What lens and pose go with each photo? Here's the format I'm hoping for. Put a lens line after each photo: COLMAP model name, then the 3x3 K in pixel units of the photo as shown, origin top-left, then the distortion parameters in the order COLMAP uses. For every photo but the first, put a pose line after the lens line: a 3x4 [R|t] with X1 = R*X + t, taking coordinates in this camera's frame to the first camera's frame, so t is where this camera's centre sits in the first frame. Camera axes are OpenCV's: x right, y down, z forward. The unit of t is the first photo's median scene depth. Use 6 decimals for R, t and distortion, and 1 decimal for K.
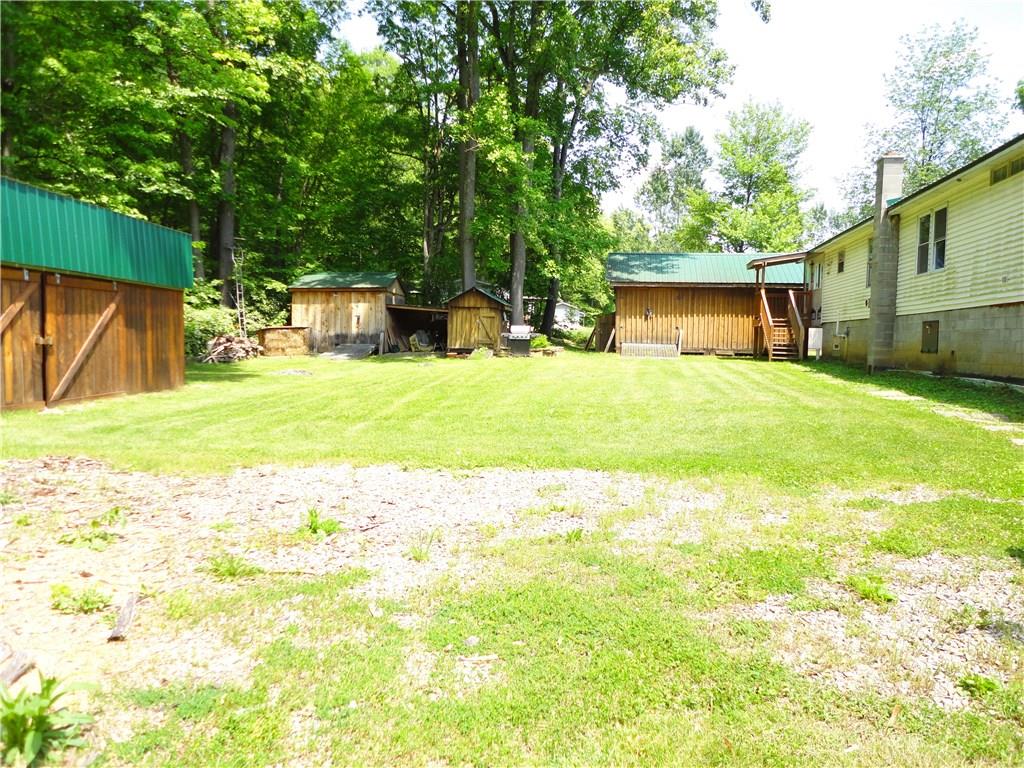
lens RADIAL K [[738.7, 0, 512.4], [0, 738.7, 380.1], [0, 0, 1]] dist [-0.007589, 0.007949]
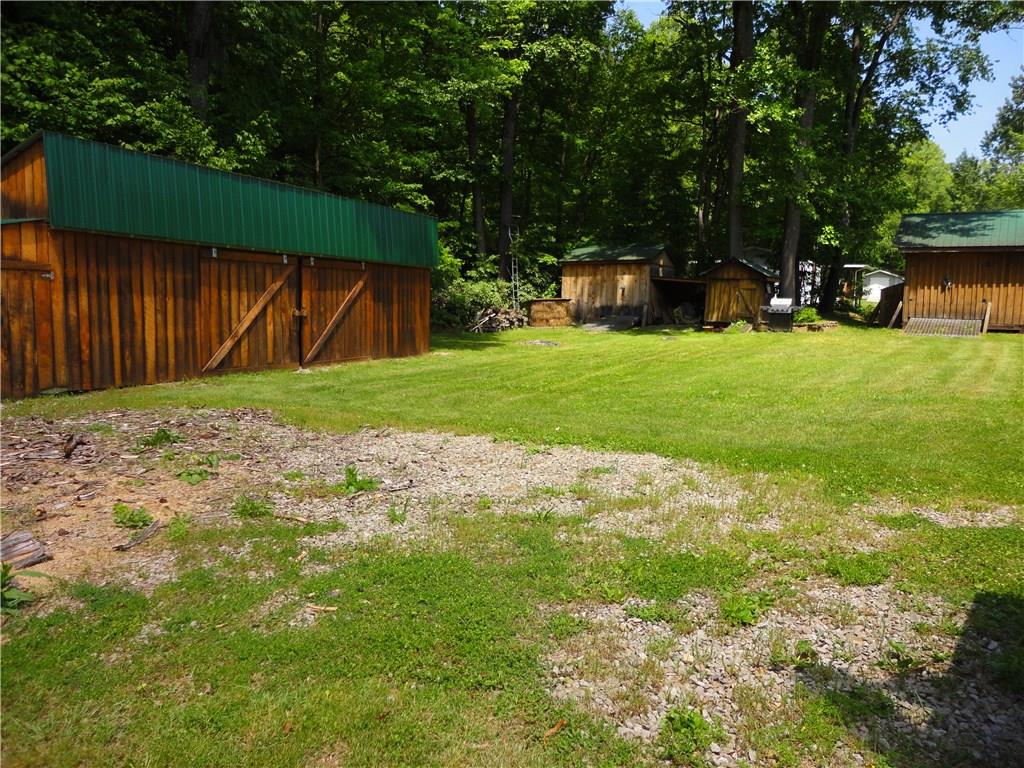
lens RADIAL K [[738.7, 0, 514.6], [0, 738.7, 381.2], [0, 0, 1]] dist [-0.007589, 0.007949]
pose [[0.917217, 0.045166, -0.395819, 0.069560], [-0.028540, 0.998449, 0.047795, -0.003801], [0.397364, -0.032541, 0.917084, 0.008411]]
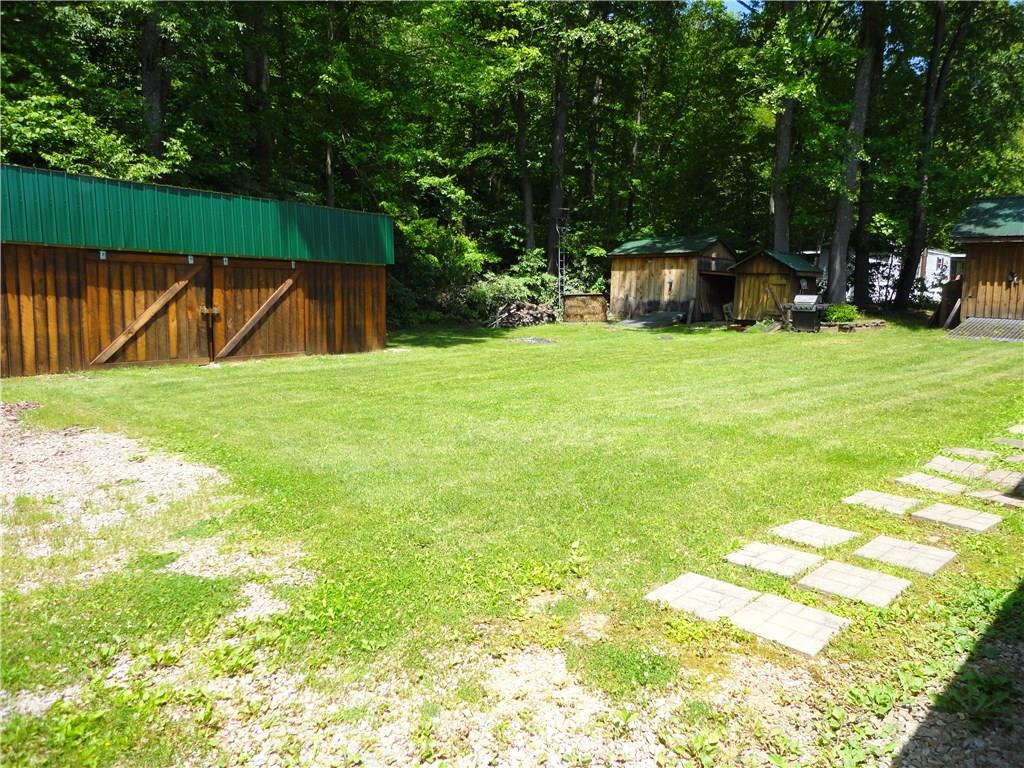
lens RADIAL K [[738.7, 0, 517.3], [0, 738.7, 391.1], [0, 0, 1]] dist [-0.007589, 0.007949]
pose [[0.817167, 0.081792, -0.570568, 0.215971], [-0.043573, 0.995814, 0.080347, -0.015892], [0.574751, -0.040796, 0.817311, 0.098829]]
